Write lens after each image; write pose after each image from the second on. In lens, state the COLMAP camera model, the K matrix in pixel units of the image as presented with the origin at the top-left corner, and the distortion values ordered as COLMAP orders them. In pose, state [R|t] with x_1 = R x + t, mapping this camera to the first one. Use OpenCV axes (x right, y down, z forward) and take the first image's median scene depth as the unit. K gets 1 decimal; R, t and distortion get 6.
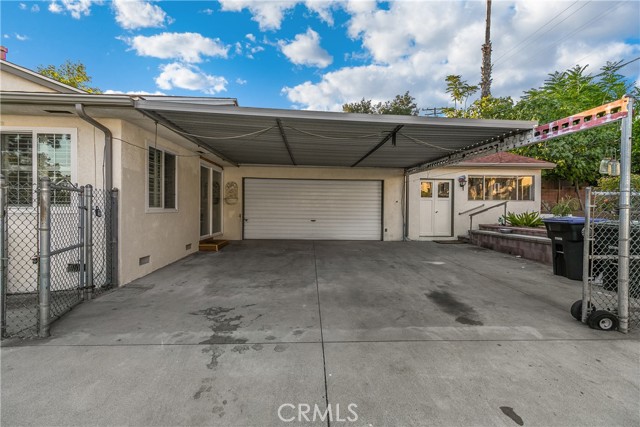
lens RADIAL K [[283.1, 0, 320.5], [0, 283.1, 209.4], [0, 0, 1]] dist [0.003476, -0.000048]
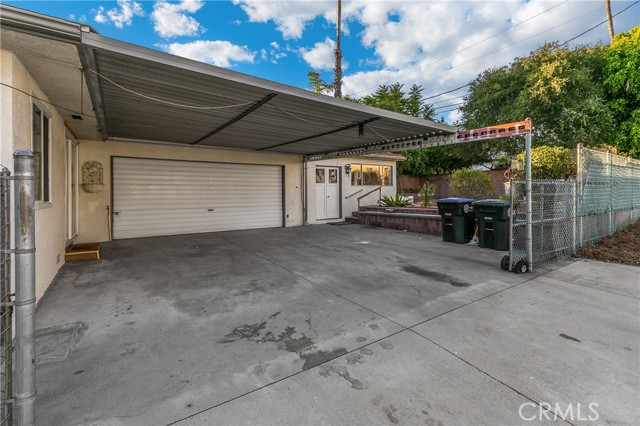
lens RADIAL K [[292.3, 0, 317.6], [0, 292.3, 191.2], [0, 0, 1]] dist [0.004276, 0.000059]
pose [[0.853100, -0.014339, 0.521551, -0.447874], [0.019856, 0.999790, -0.004991, -0.013506], [-0.521370, 0.014613, 0.853206, 0.146928]]
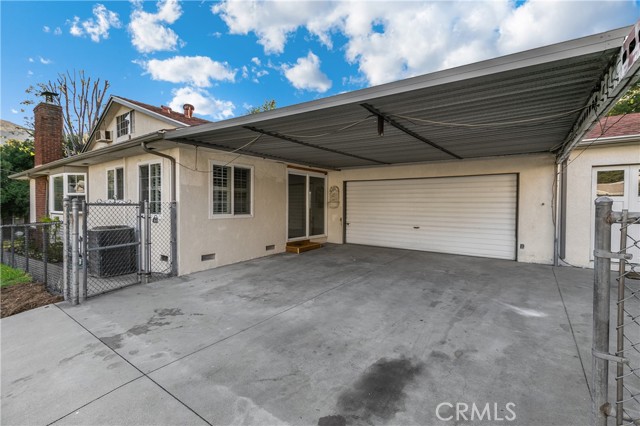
lens RADIAL K [[283.1, 0, 320.5], [0, 283.1, 208.9], [0, 0, 1]] dist [0.003476, -0.000048]
pose [[0.789310, 0.003176, -0.613986, 0.563001], [-0.000933, 0.999992, 0.003973, -0.039658], [0.613994, -0.002563, 0.789307, 0.346285]]
